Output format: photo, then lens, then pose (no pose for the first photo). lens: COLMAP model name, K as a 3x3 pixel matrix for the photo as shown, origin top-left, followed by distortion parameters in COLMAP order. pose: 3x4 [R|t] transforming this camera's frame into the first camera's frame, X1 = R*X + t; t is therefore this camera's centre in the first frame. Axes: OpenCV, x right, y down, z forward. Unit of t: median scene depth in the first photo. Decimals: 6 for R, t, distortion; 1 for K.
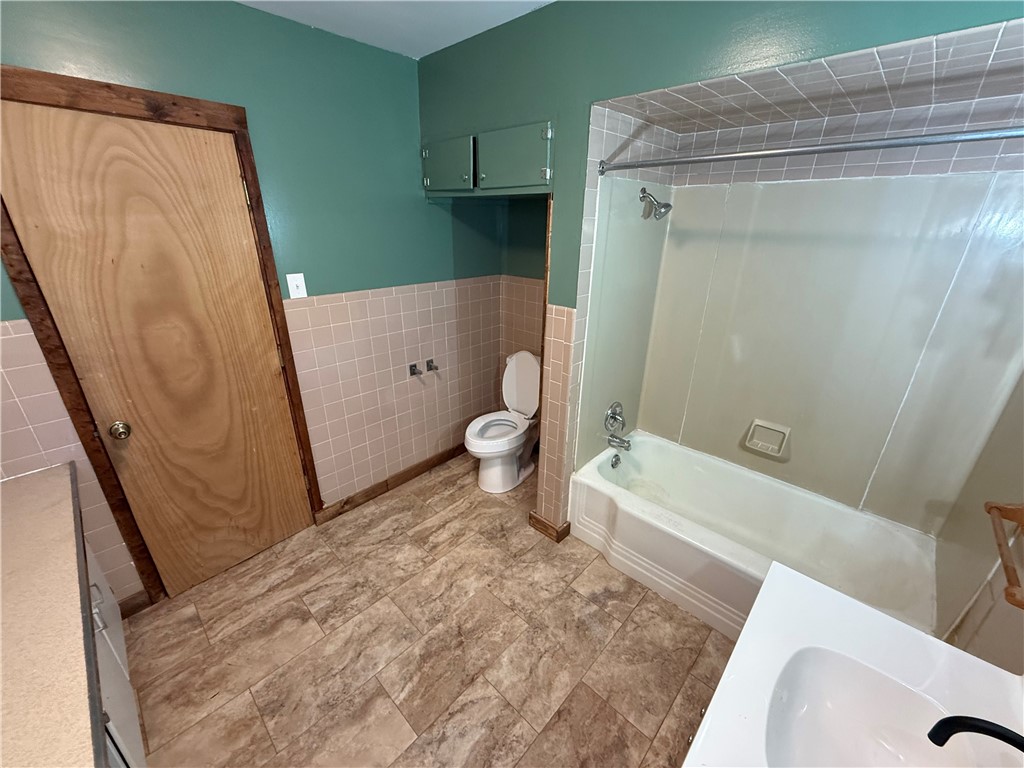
lens RADIAL K [[406.2, 0, 511.8], [0, 406.2, 385.1], [0, 0, 1]] dist [0.001057, -0.000118]
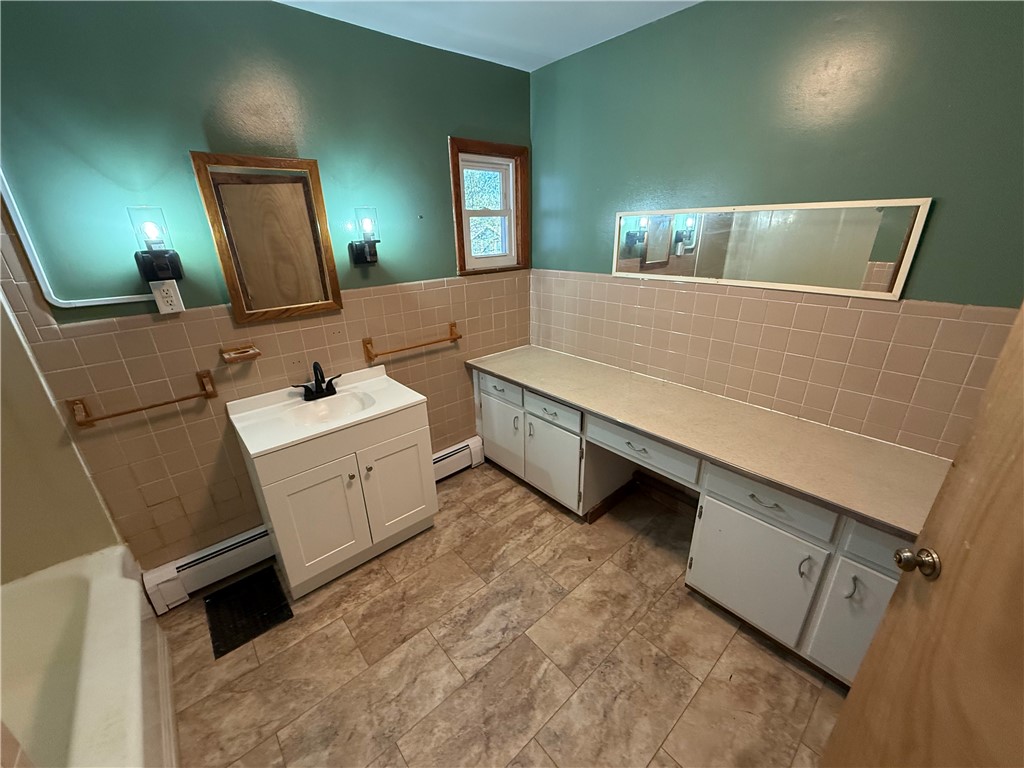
lens RADIAL K [[406.2, 0, 512.7], [0, 406.2, 384.2], [0, 0, 1]] dist [0.001057, -0.000118]
pose [[-0.996014, -0.031813, 0.083329, -0.248778], [0.034742, 0.722079, 0.690938, -0.466543], [-0.082151, 0.691079, -0.718095, 1.238291]]
